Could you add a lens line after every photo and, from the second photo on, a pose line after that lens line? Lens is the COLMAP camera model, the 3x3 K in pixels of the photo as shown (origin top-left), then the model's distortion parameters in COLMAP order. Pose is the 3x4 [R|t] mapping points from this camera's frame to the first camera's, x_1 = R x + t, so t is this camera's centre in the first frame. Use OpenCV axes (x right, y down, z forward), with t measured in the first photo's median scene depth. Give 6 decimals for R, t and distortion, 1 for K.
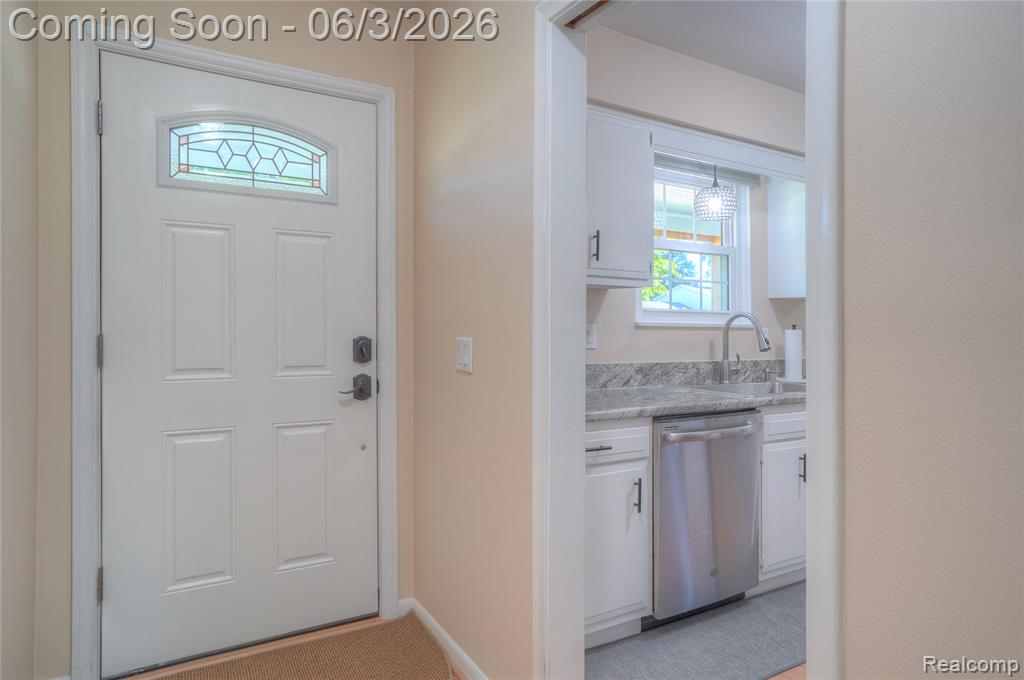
lens RADIAL K [[647.1, 0, 513.9], [0, 647.1, 321.2], [0, 0, 1]] dist [0.001279, 0.000355]
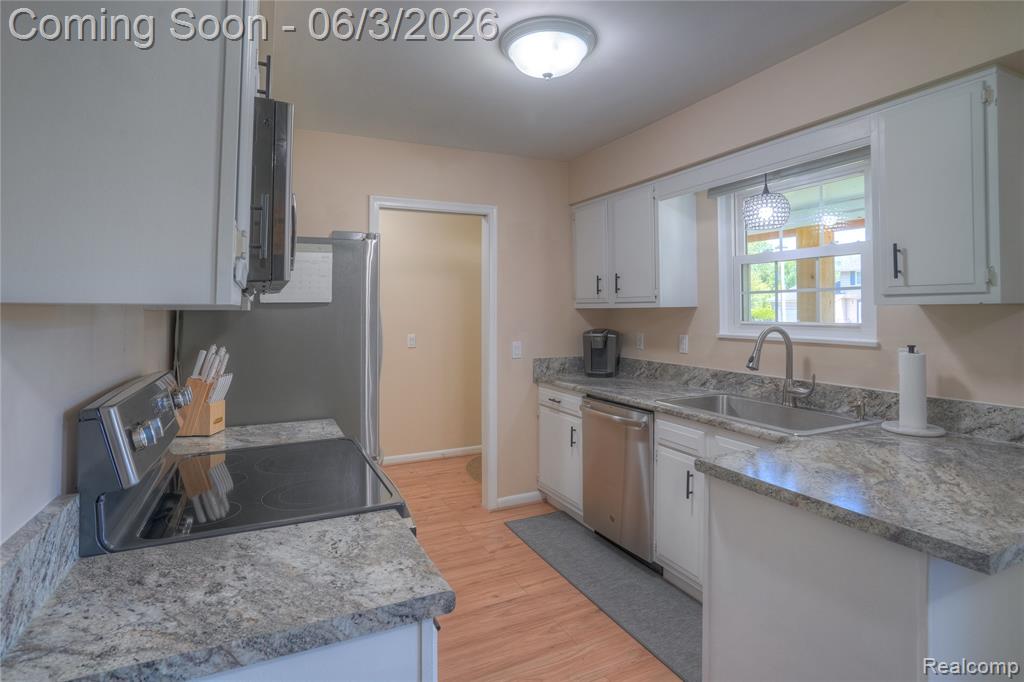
lens RADIAL K [[521.0, 0, 514.8], [0, 521.0, 306.3], [0, 0, 1]] dist [-0.004069, 0.000660]
pose [[-0.110162, -0.027332, -0.993538, 1.114144], [0.000764, 0.999619, -0.027584, -0.022517], [0.993913, -0.003798, -0.110099, 0.712474]]
